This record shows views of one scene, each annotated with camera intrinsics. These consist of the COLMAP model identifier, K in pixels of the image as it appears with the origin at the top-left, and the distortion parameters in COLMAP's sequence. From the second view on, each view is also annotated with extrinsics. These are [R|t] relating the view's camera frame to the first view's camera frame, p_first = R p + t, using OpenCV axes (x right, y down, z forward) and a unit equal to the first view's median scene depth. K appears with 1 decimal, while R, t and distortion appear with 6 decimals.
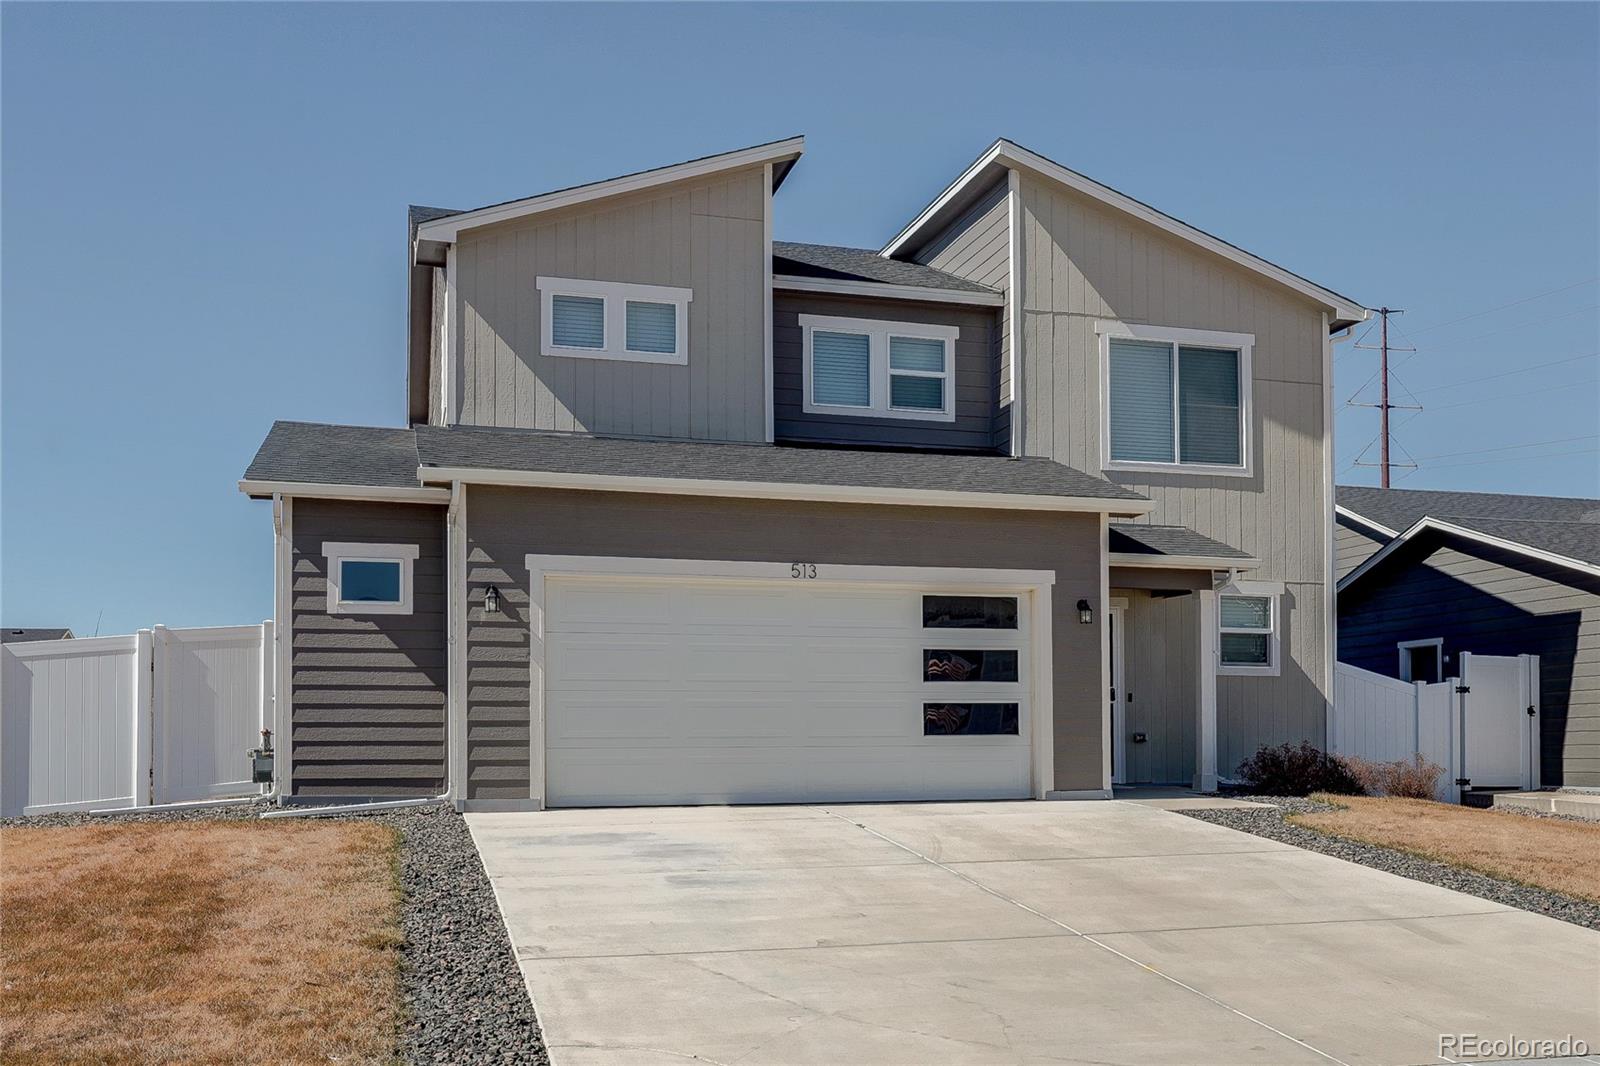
lens RADIAL K [[1250.9, 0, 800.0], [0, 1250.9, 533.0], [0, 0, 1]] dist [0.002305, -0.002387]
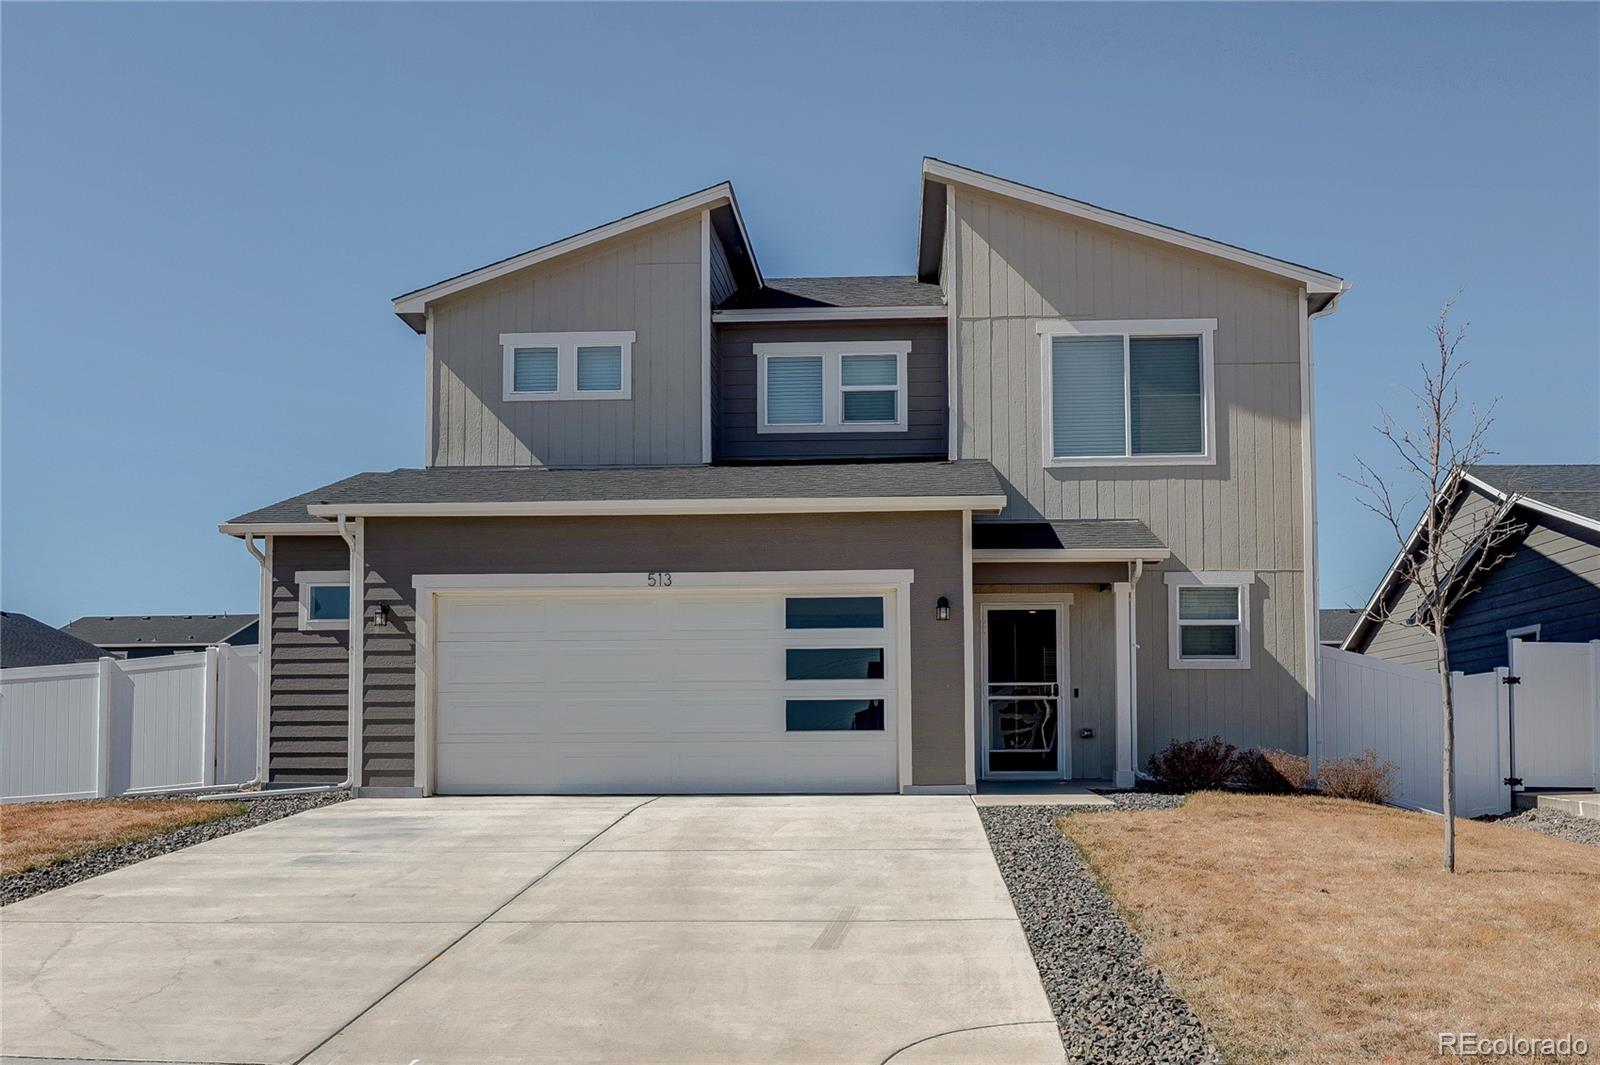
lens RADIAL K [[1128.9, 0, 800.0], [0, 1128.9, 532.5], [0, 0, 1]] dist [0.001207, 0.001293]
pose [[0.959206, -0.051316, -0.278012, 0.336243], [0.046938, 0.998647, -0.022388, 0.014487], [0.278784, 0.008426, 0.960317, 0.077460]]
